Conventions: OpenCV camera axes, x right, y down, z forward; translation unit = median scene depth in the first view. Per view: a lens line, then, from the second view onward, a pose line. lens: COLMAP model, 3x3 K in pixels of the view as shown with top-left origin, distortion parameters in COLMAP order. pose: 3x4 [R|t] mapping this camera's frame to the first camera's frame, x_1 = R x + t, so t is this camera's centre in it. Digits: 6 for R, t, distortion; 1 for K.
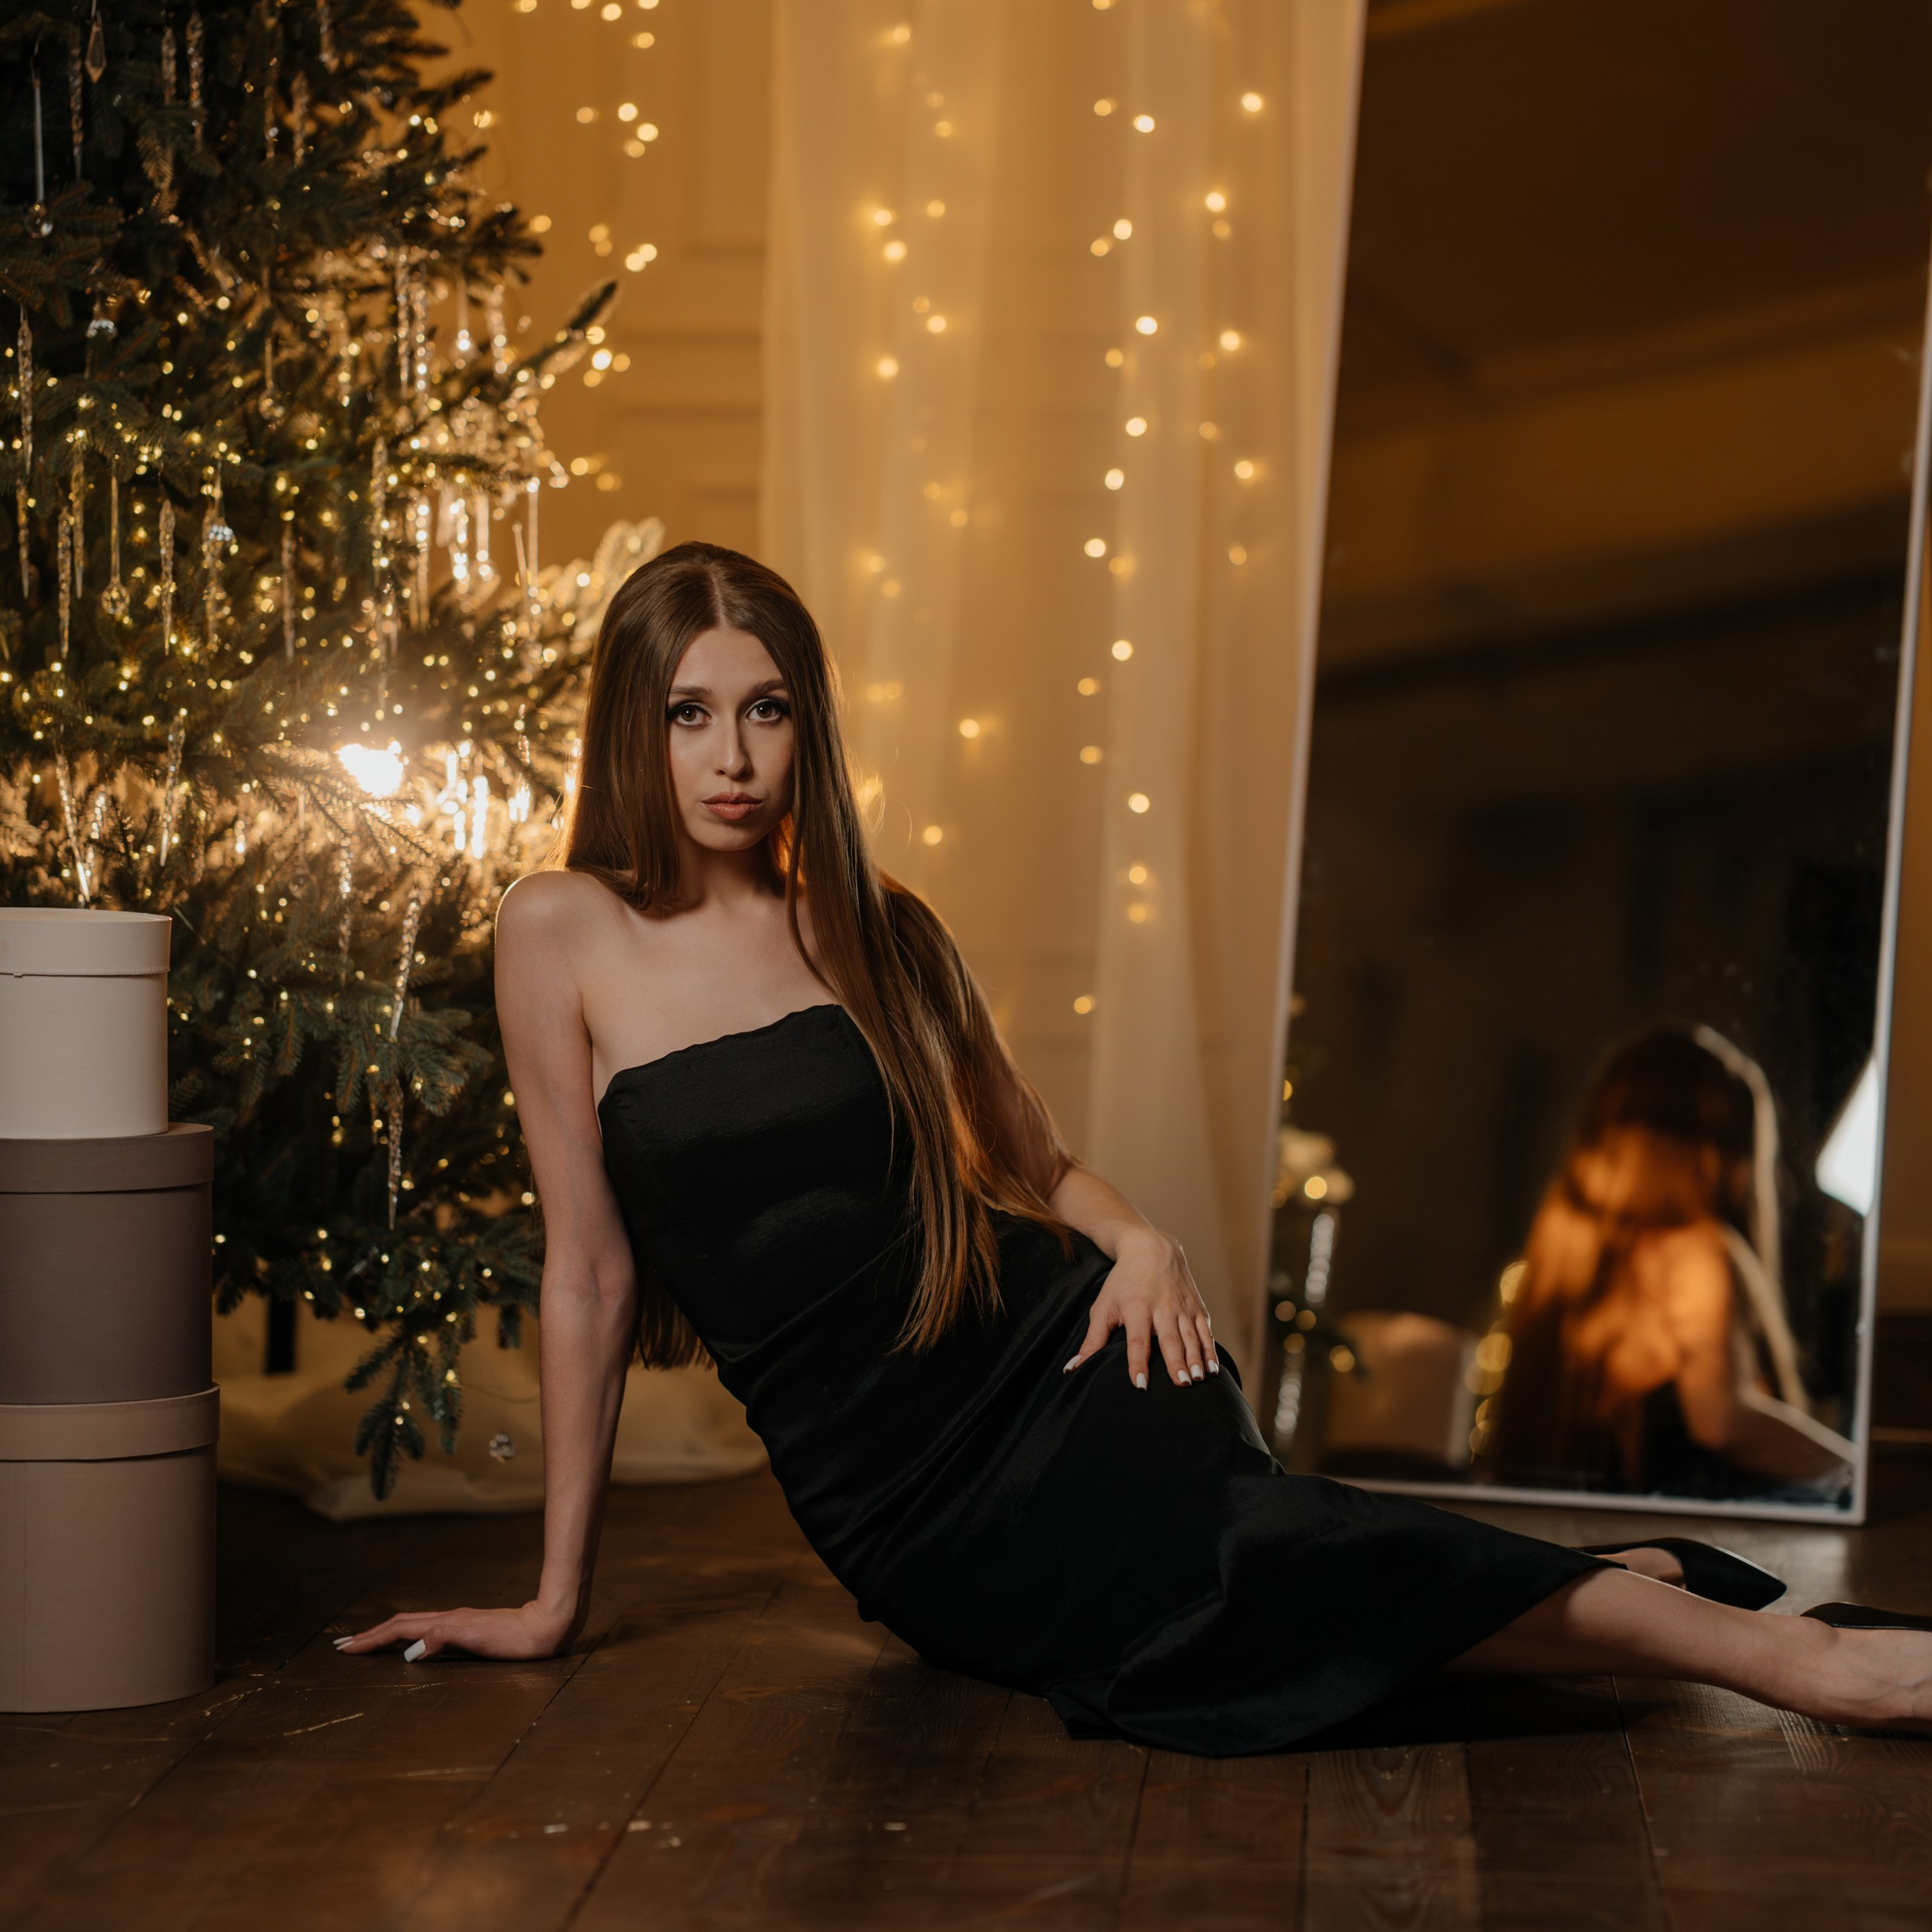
lens RADIAL K [[6416.9, 0, 967.5], [0, 6416.9, 918.2], [0, 0, 1]] dist [0.675549, 0.000000]
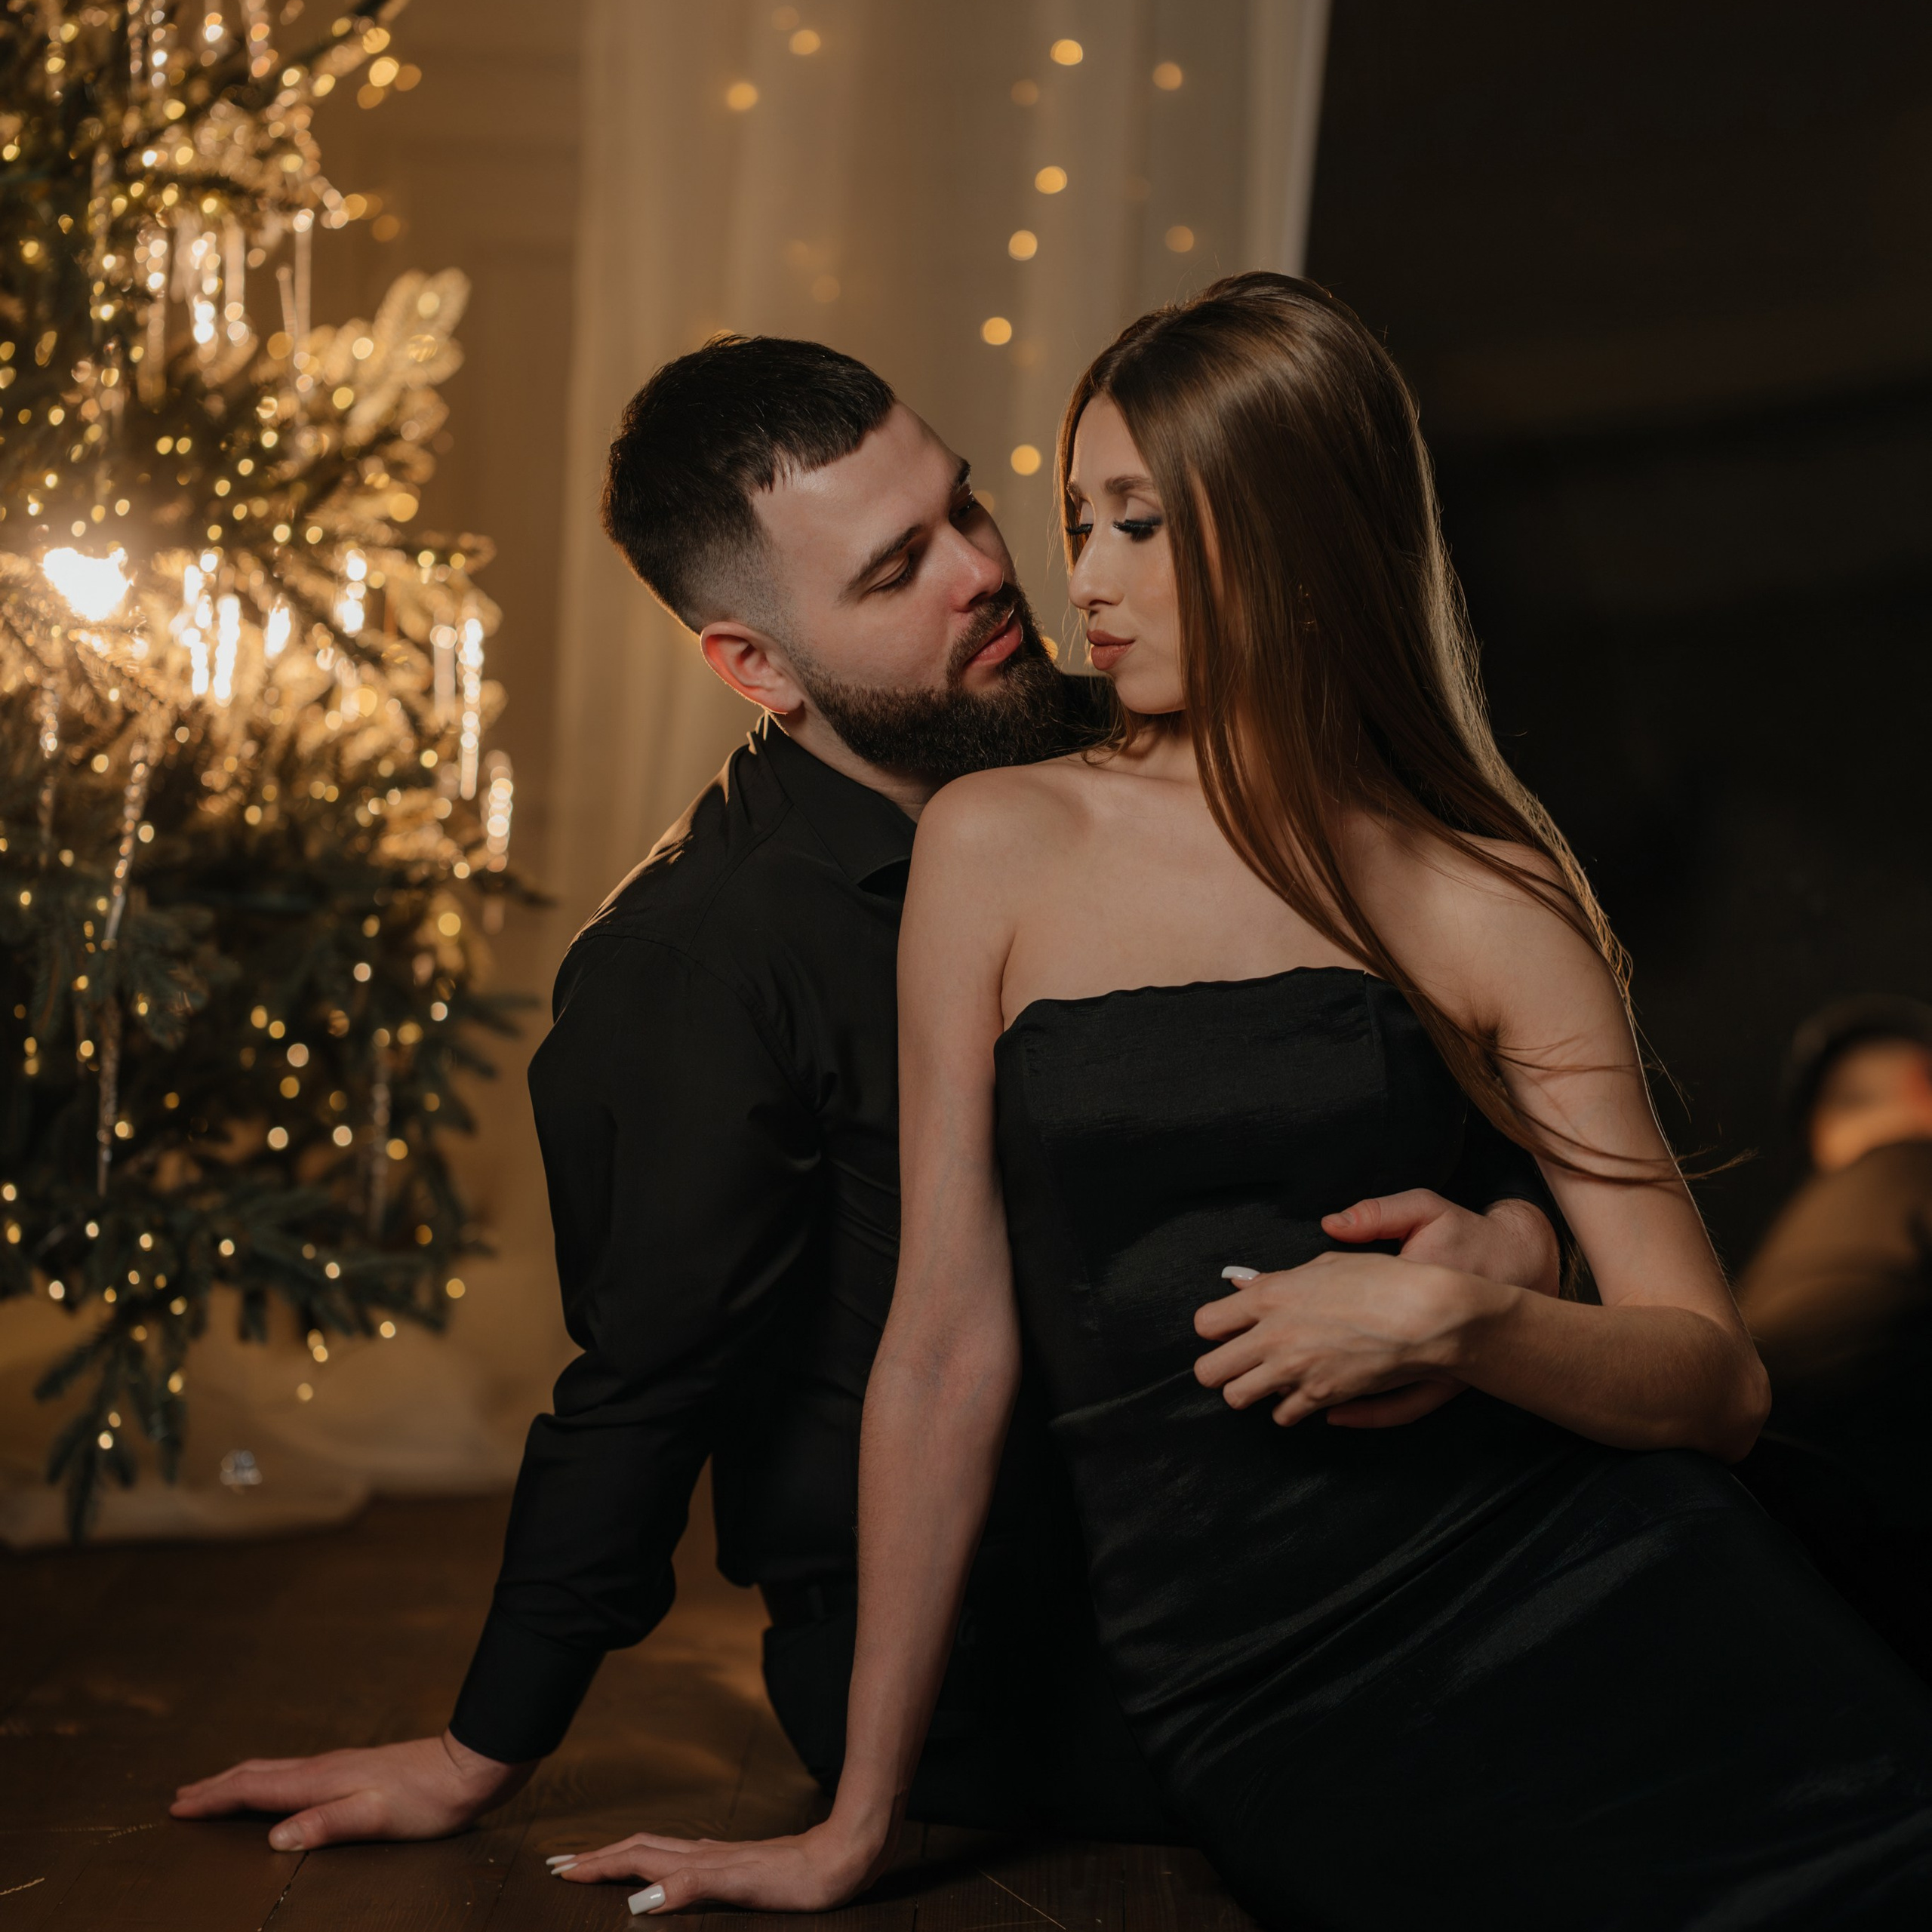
lens RADIAL K [[6416.9, 0, 968.0], [0, 6416.9, 955.7], [0, 0, 1]] dist [0.675549, 0.000000]
pose [[0.998729, 0.024450, 0.044084, -0.020610], [-0.025996, 0.999055, 0.034836, -0.008627], [-0.043191, -0.035938, 0.998420, 0.221248]]
